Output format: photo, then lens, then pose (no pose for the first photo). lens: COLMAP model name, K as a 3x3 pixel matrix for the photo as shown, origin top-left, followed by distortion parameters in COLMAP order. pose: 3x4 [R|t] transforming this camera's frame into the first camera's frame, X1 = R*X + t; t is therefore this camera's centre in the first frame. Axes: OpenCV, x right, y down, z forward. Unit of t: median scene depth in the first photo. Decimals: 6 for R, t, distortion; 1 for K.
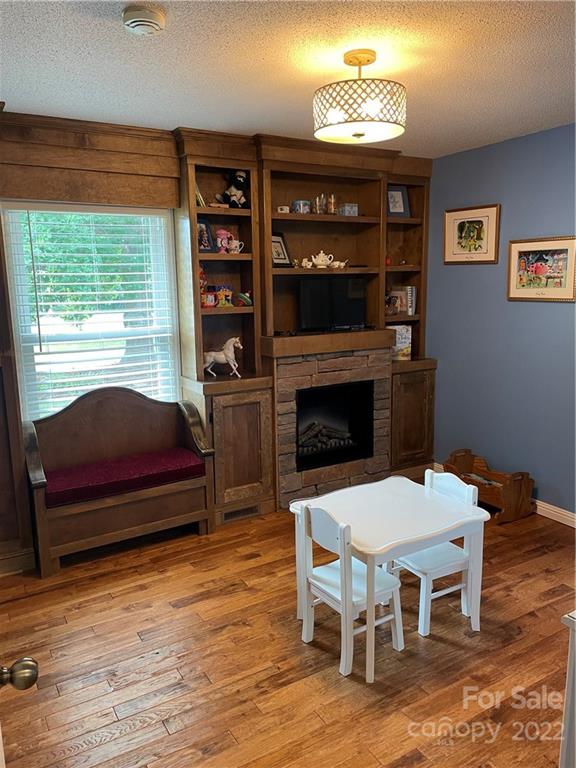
lens RADIAL K [[580.5, 0, 289.6], [0, 580.5, 379.6], [0, 0, 1]] dist [0.086660, -0.115947]
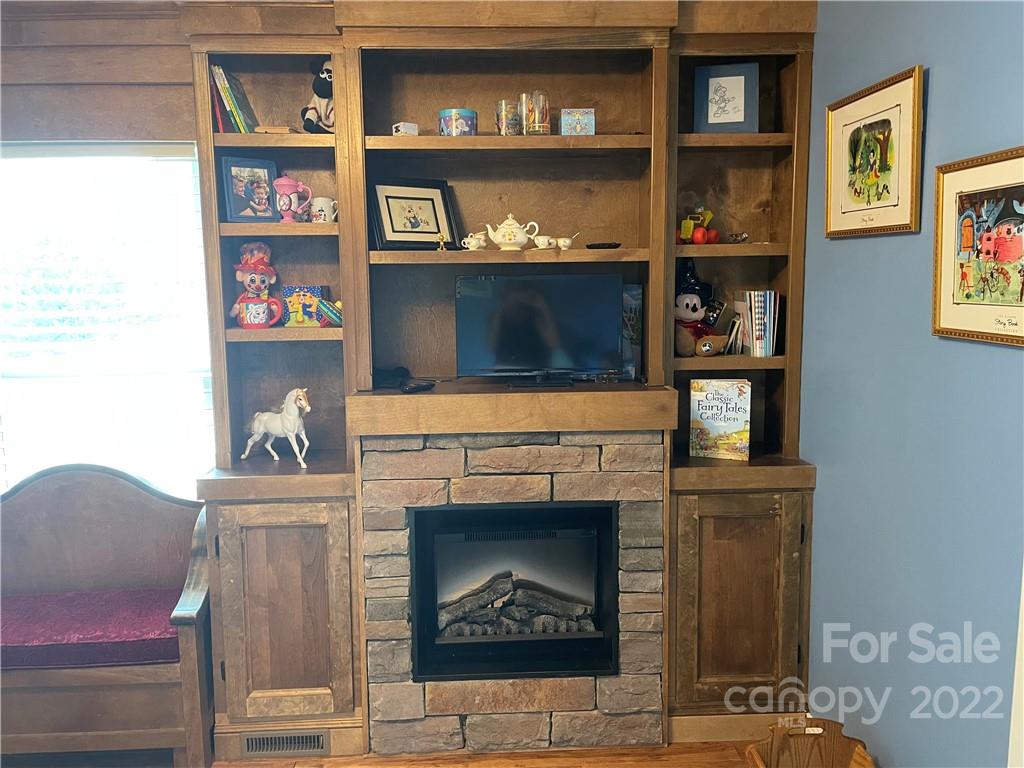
lens RADIAL K [[774.0, 0, 516.0], [0, 774.0, 374.2], [0, 0, 1]] dist [0.086660, -0.115947]
pose [[0.882274, 0.061927, -0.466645, 0.362212], [-0.081633, 0.996417, -0.022111, -0.079991], [0.463604, 0.057601, 0.884168, 0.461801]]
